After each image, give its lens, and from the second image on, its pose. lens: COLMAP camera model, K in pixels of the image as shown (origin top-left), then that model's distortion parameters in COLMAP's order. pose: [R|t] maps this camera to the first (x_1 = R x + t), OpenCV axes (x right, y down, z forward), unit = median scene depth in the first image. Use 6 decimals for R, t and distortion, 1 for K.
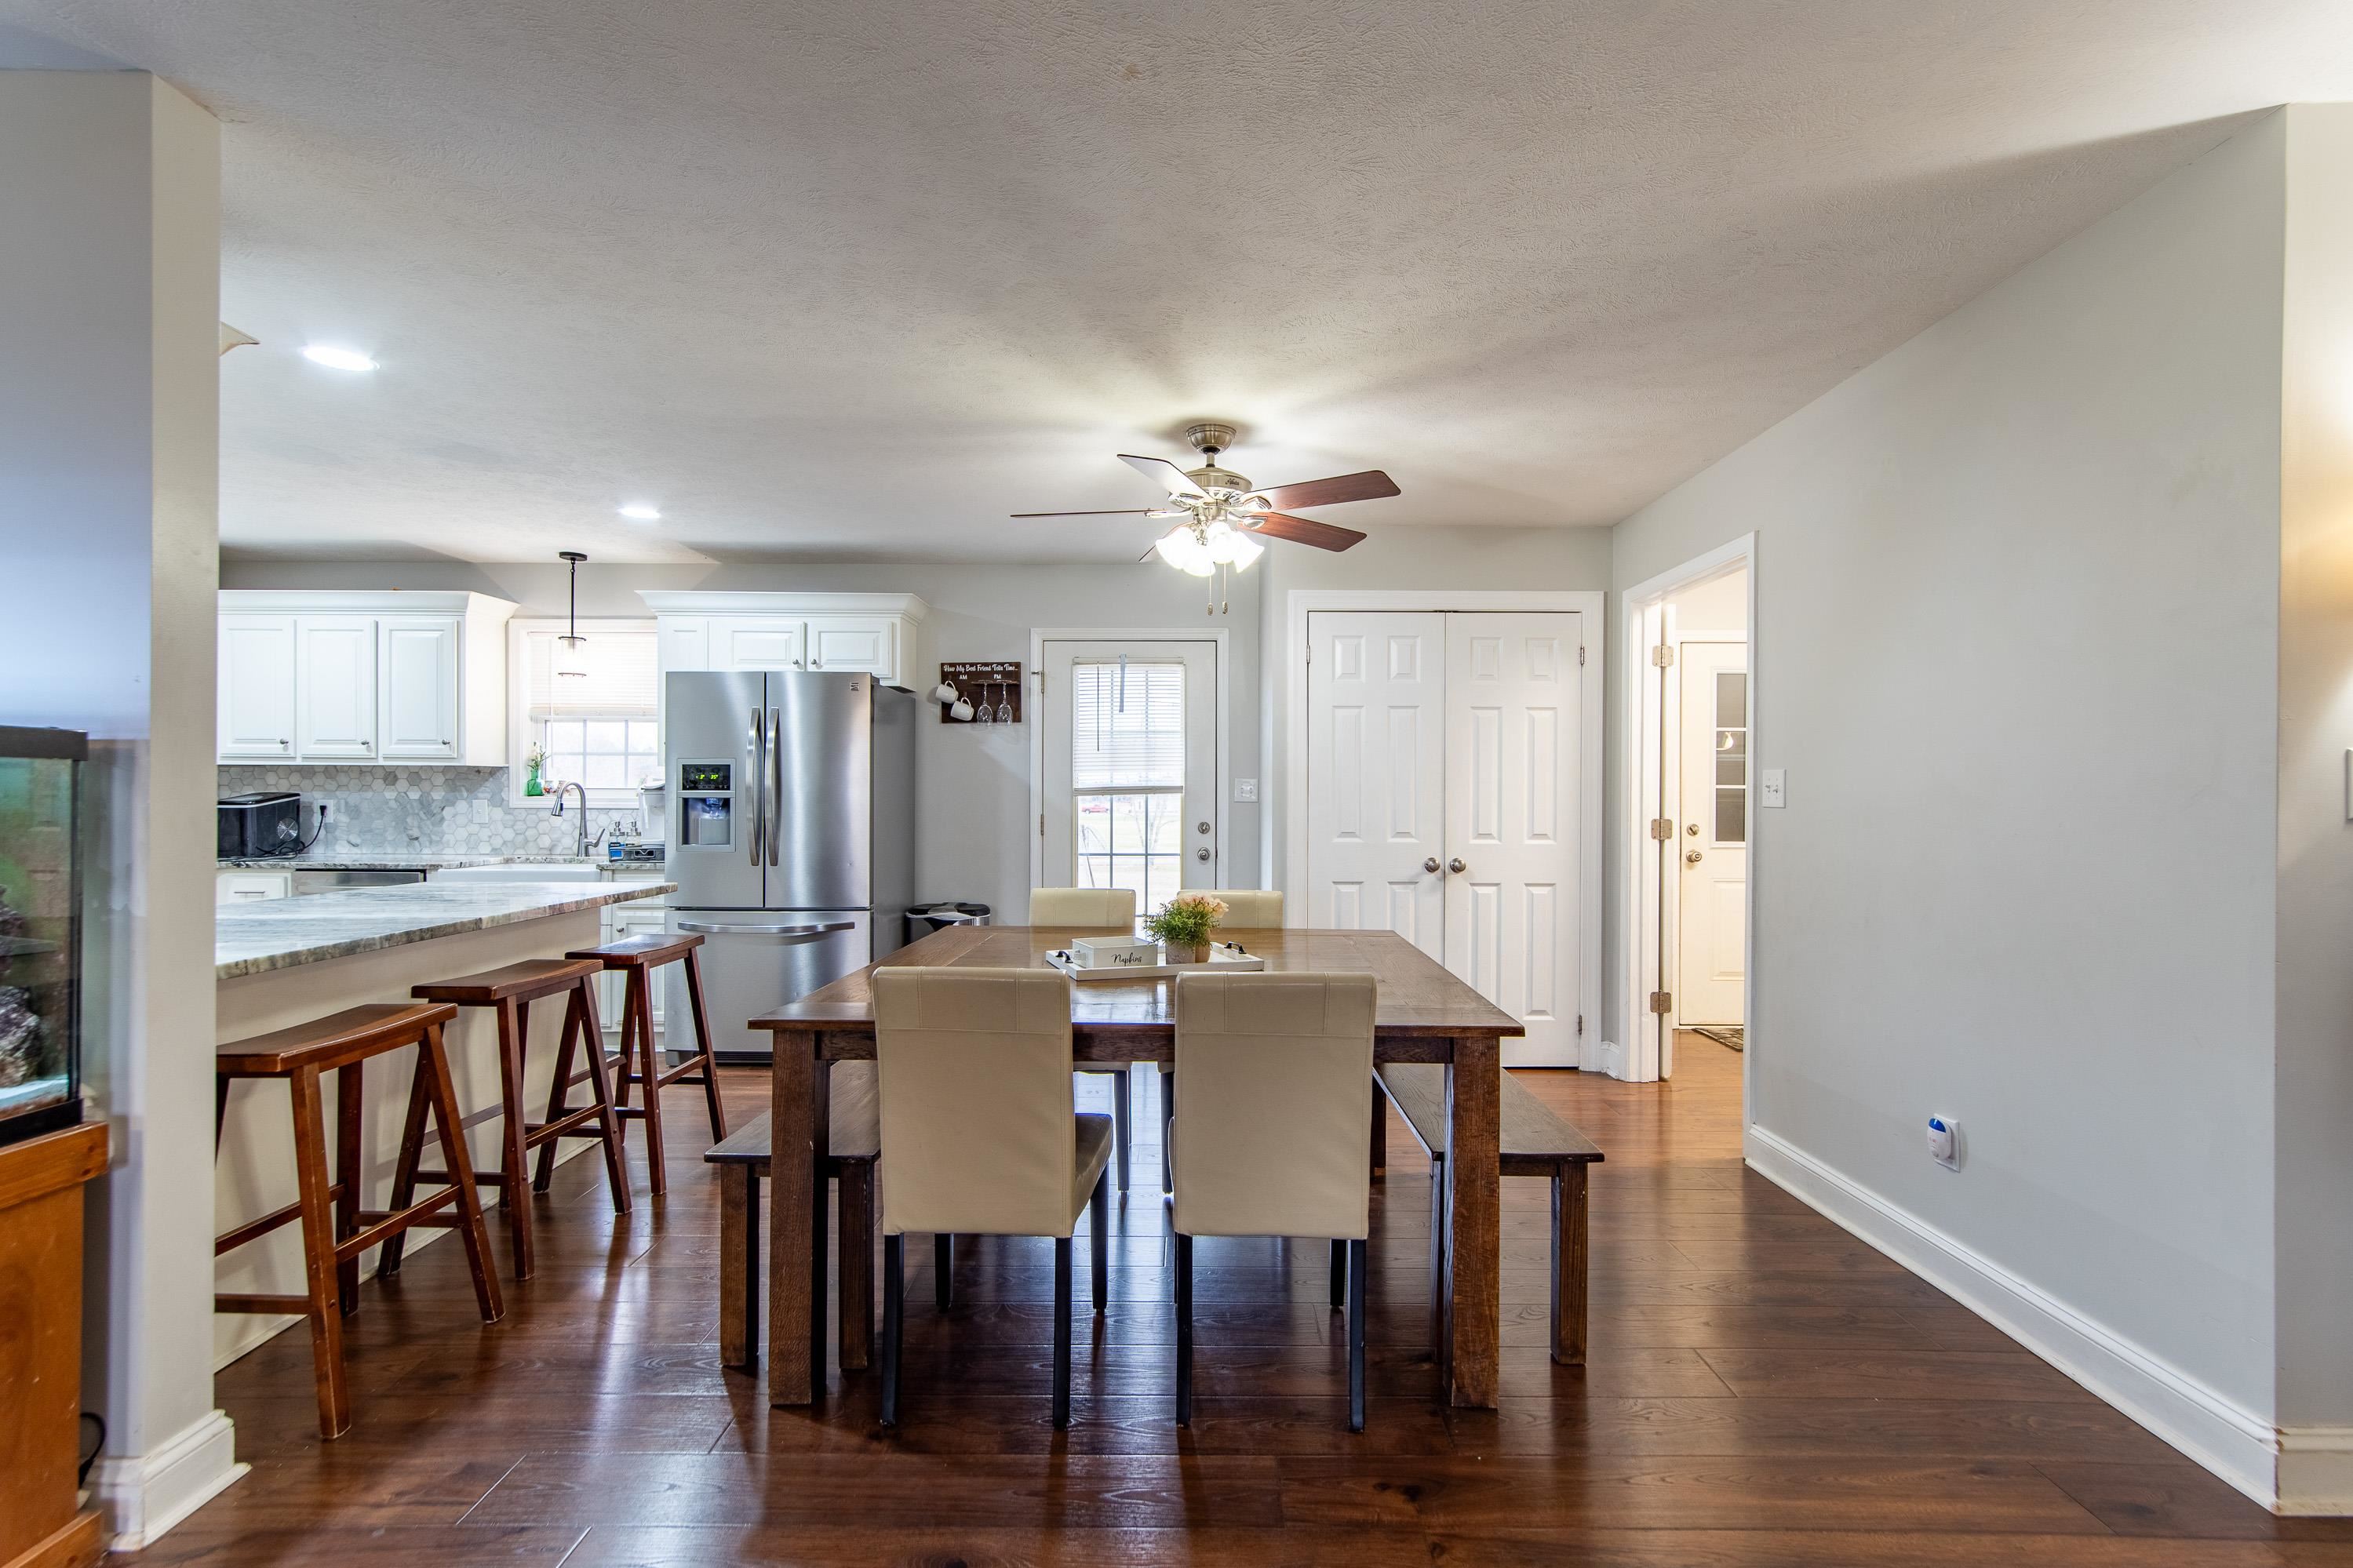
lens RADIAL K [[1030.4, 0, 1186.3], [0, 1030.4, 797.7], [0, 0, 1]] dist [-0.000916, 0.002184]
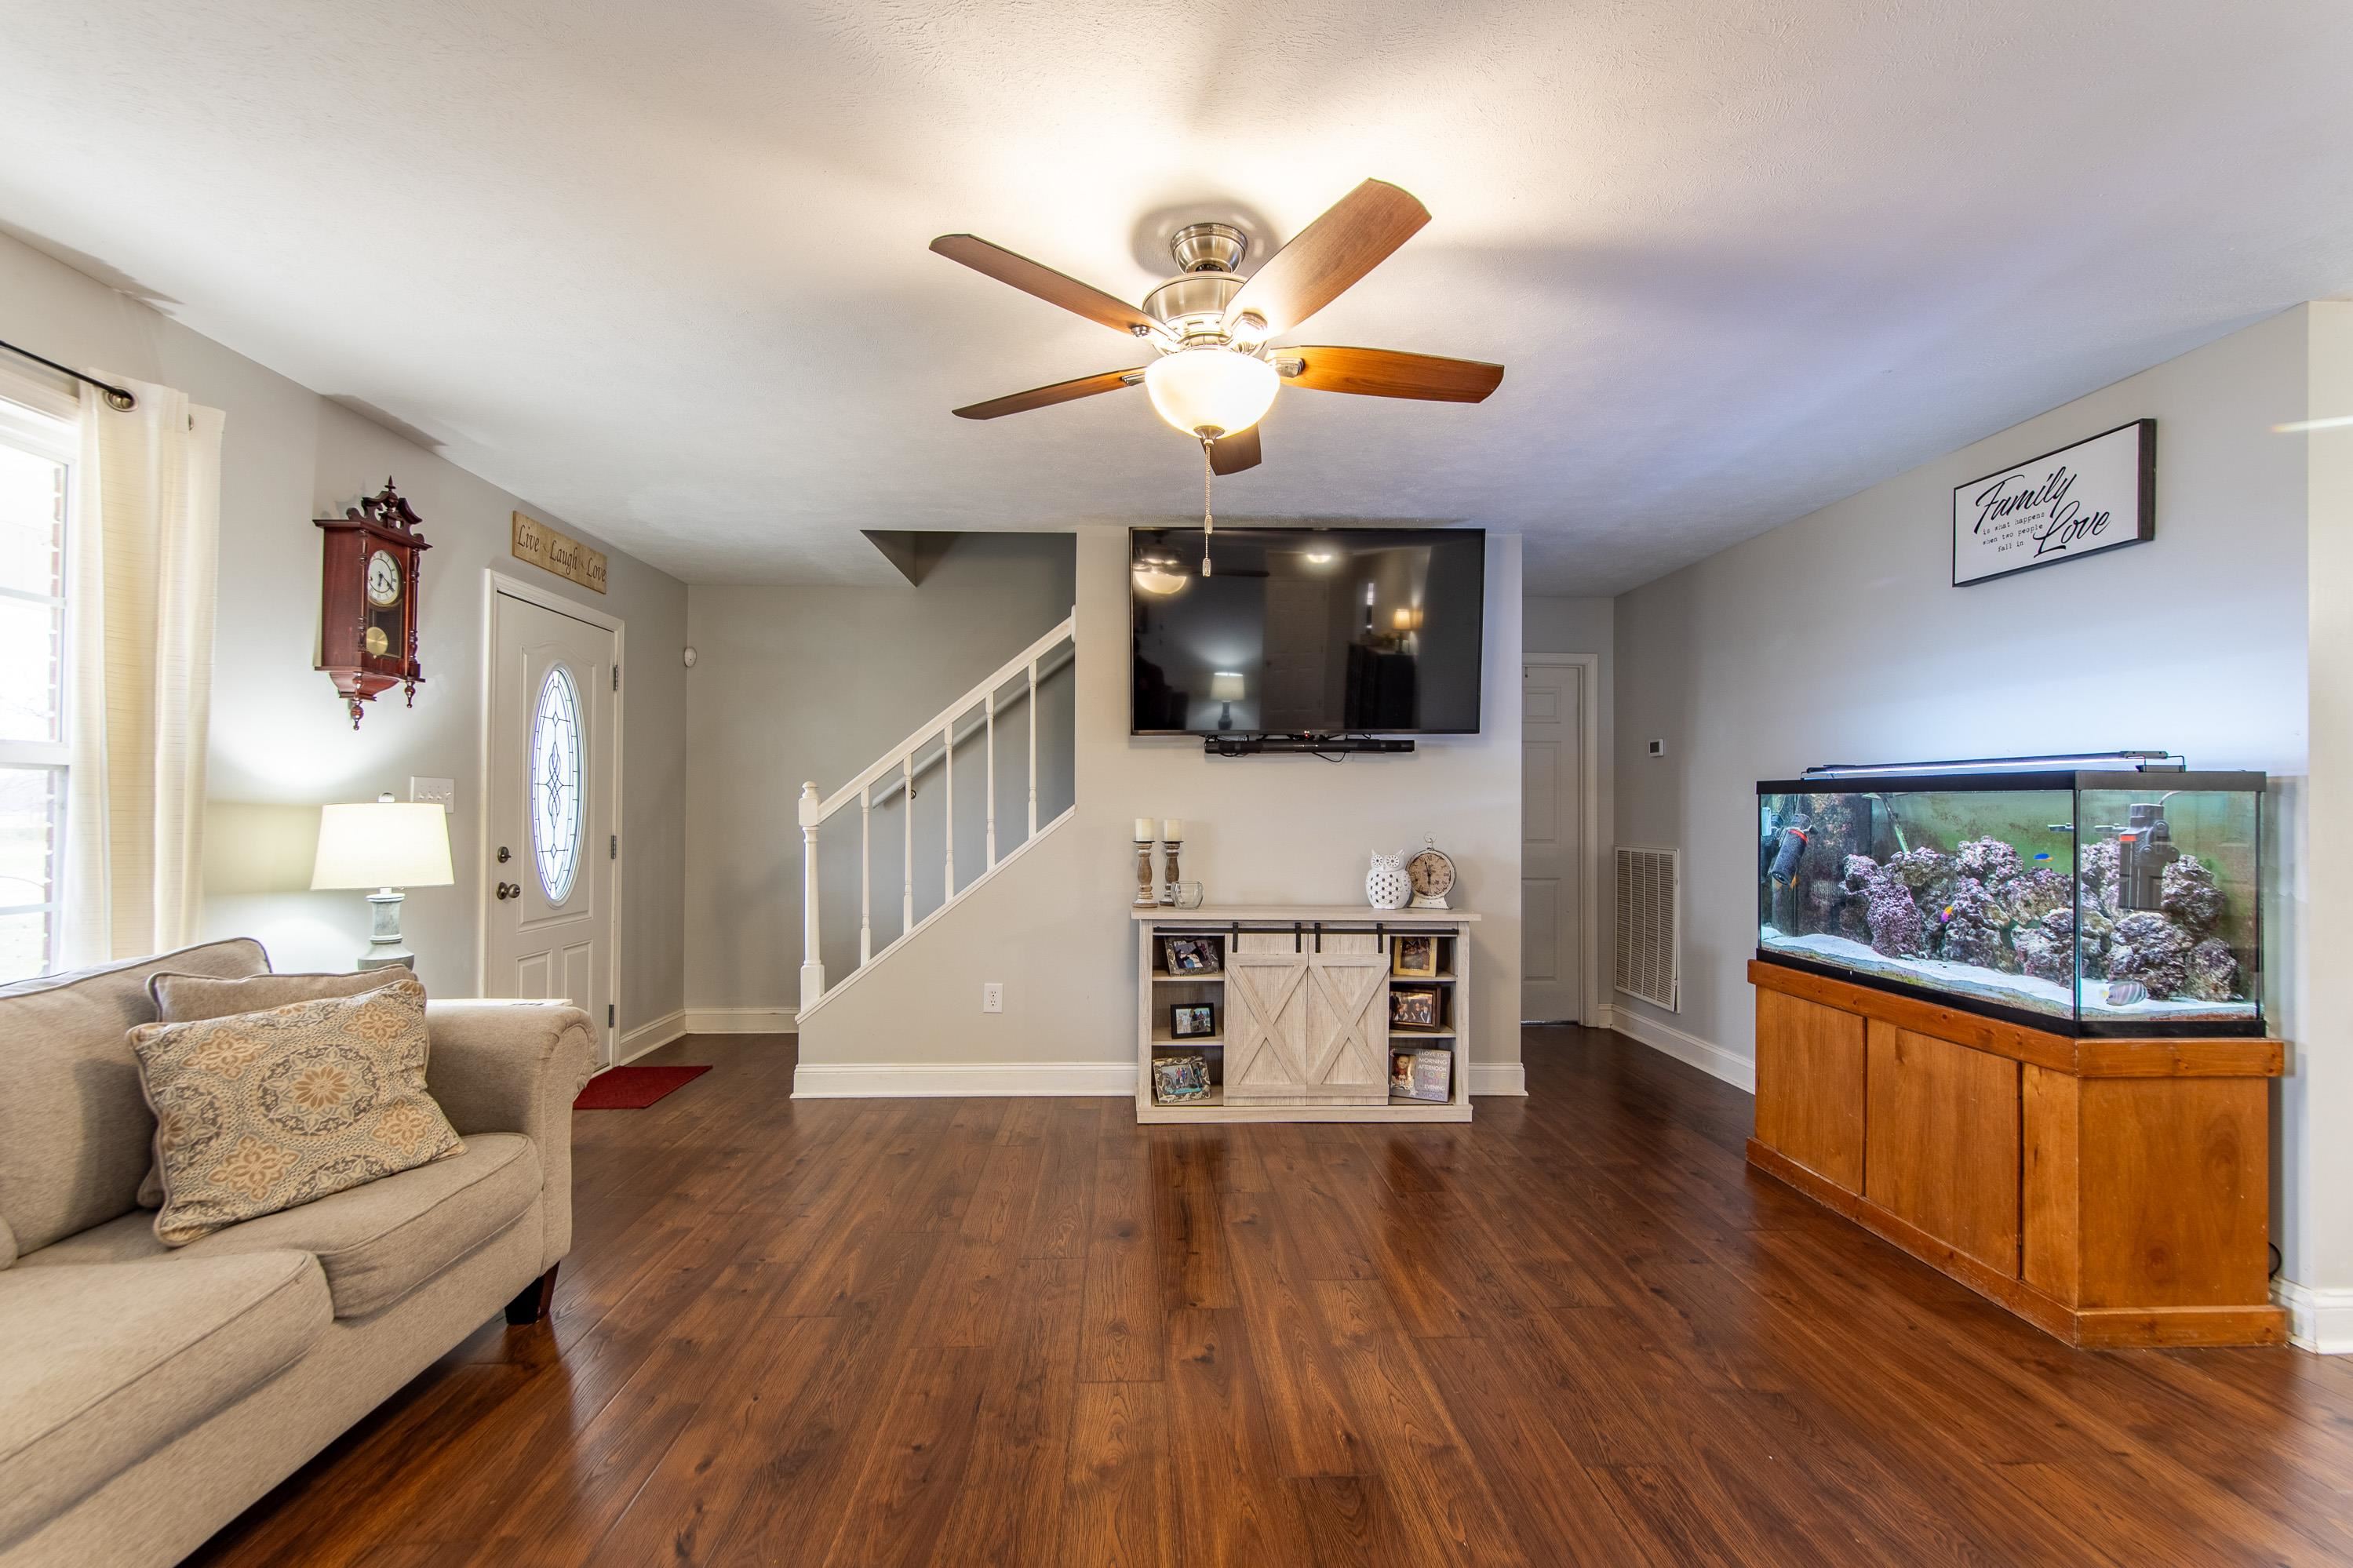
lens RADIAL K [[1030.4, 0, 1180.3], [0, 1030.4, 796.5], [0, 0, 1]] dist [-0.000916, 0.002184]
pose [[0.048308, -0.014848, -0.998722, 0.121351], [-0.005733, 0.999869, -0.015143, 0.000913], [0.998816, 0.006457, 0.048217, -0.226386]]
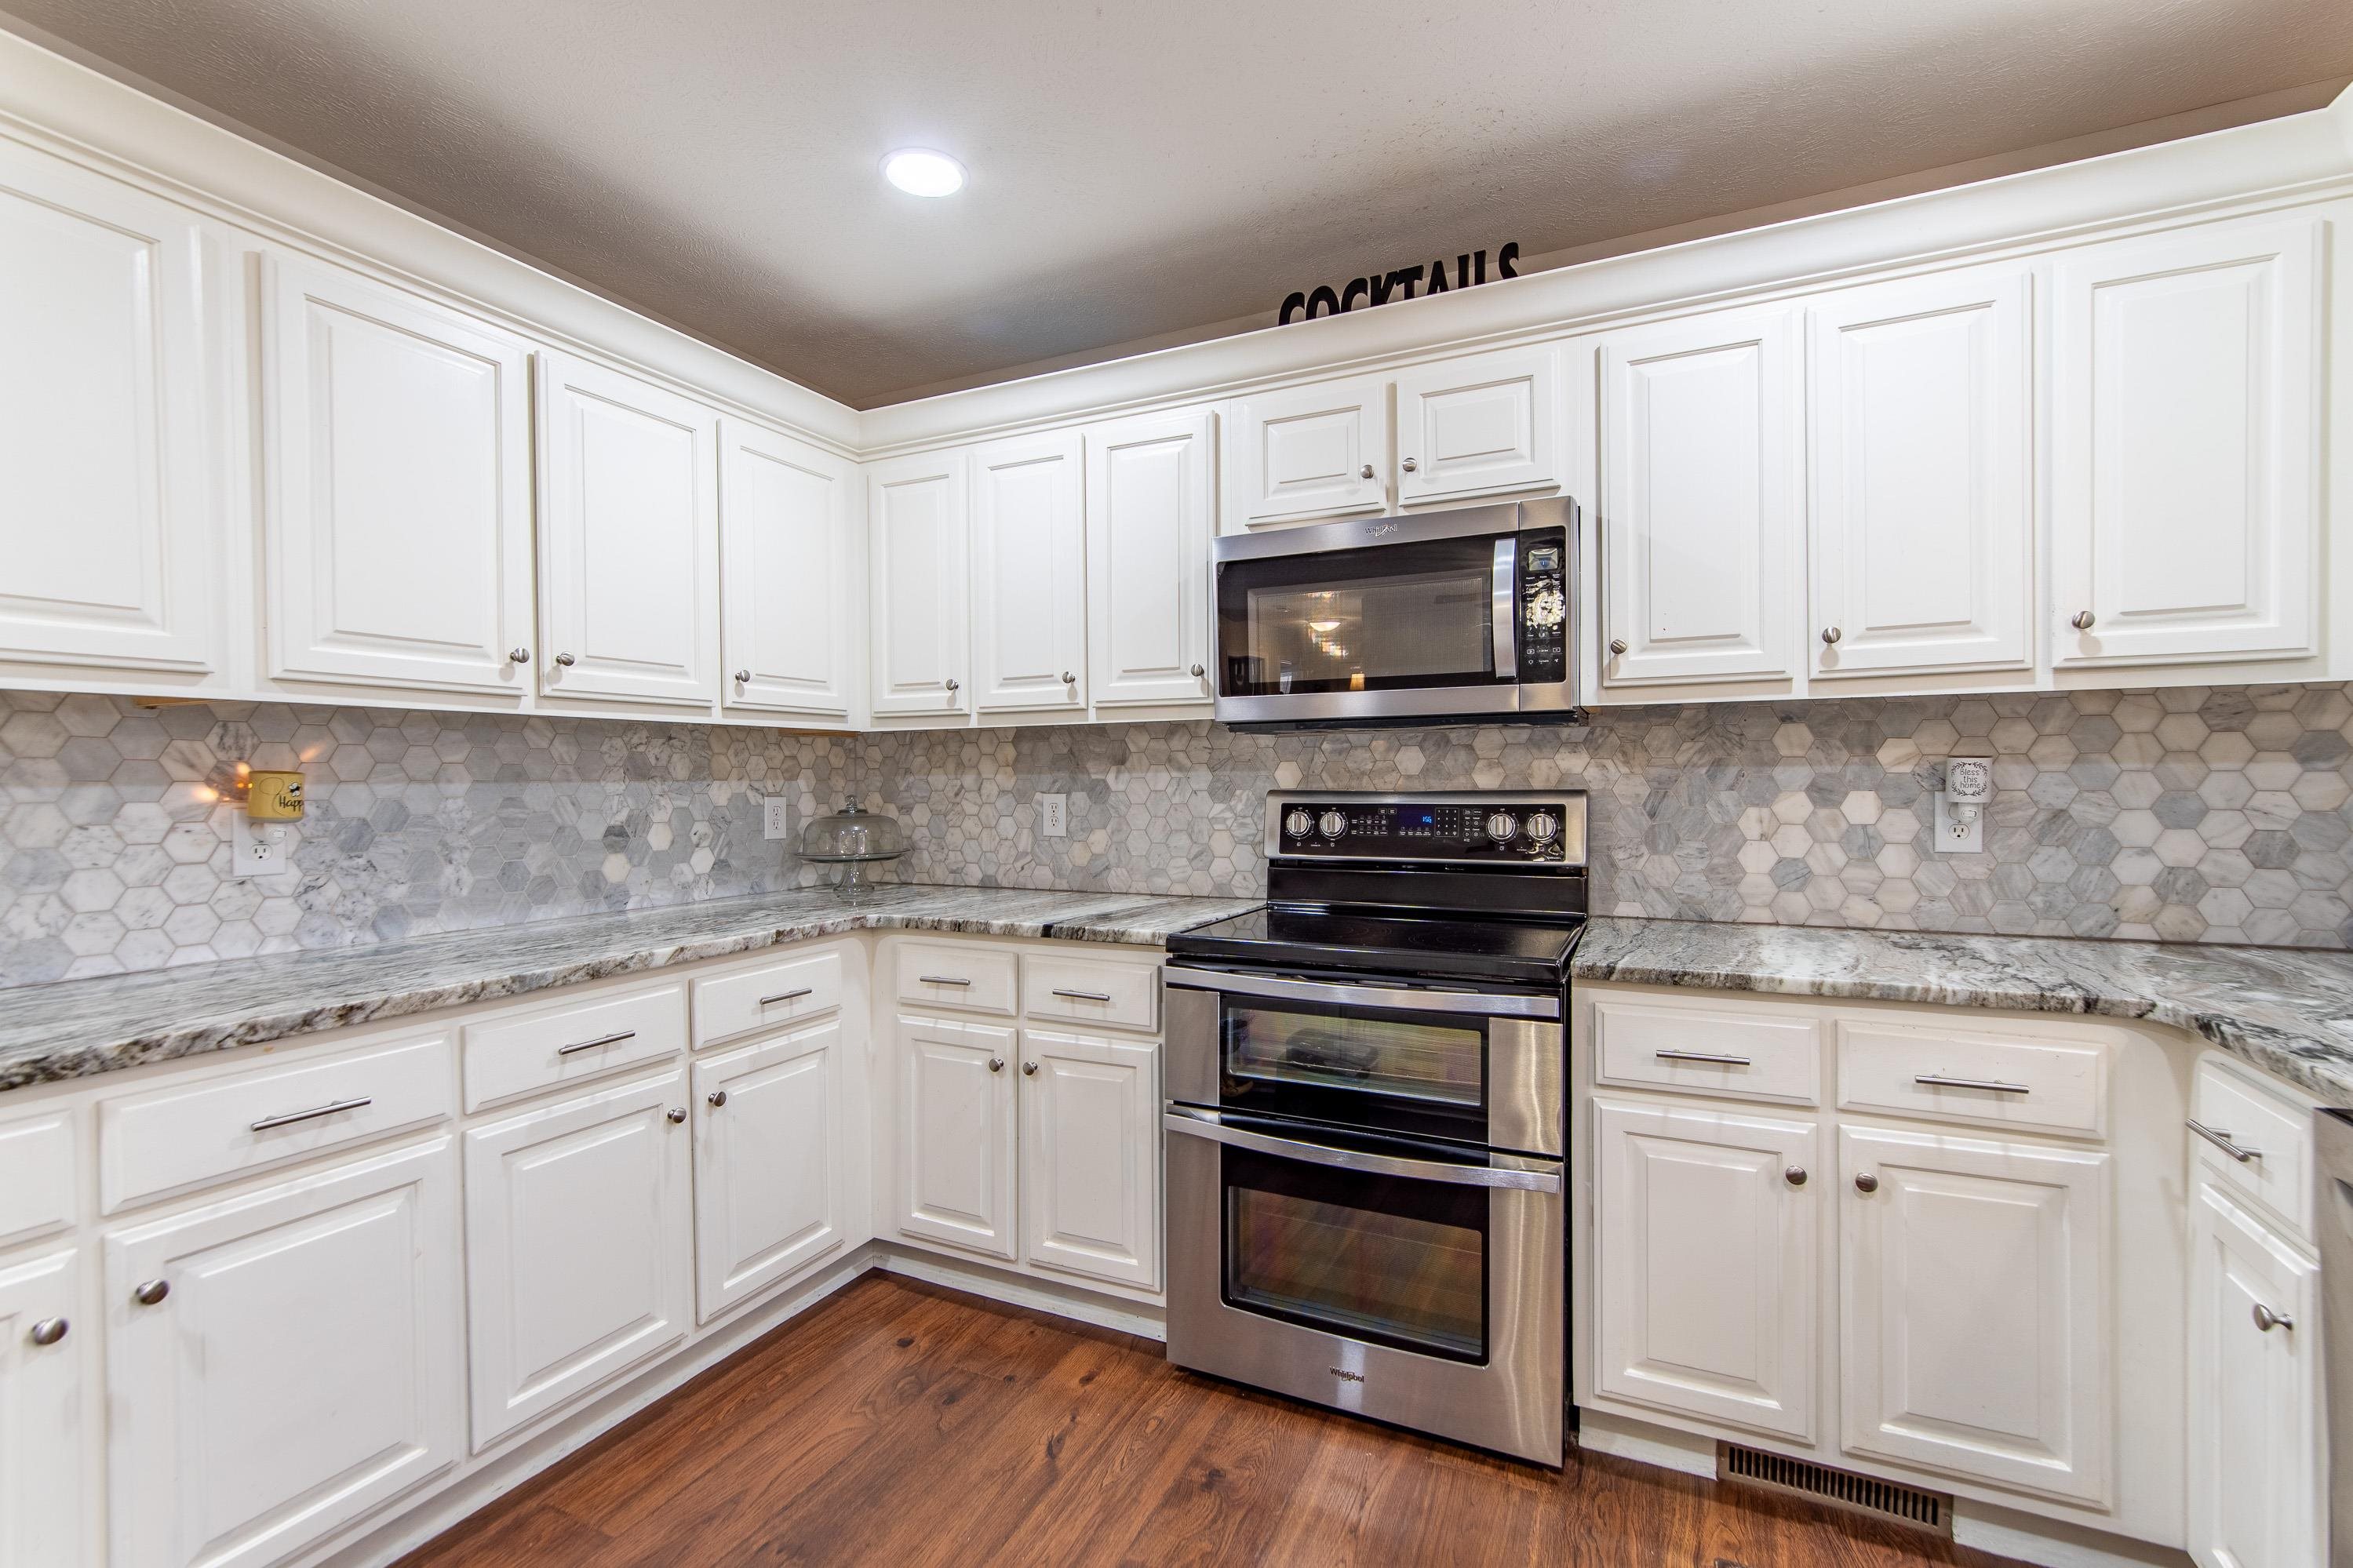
lens RADIAL K [[1030.4, 0, 1170.9], [0, 1030.4, 801.0], [0, 0, 1]] dist [-0.000916, 0.002184]
pose [[-0.430925, 0.016546, -0.902236, -0.580496], [0.002055, 0.999847, 0.017354, -0.002390], [0.902385, 0.005624, -0.430893, 0.911279]]
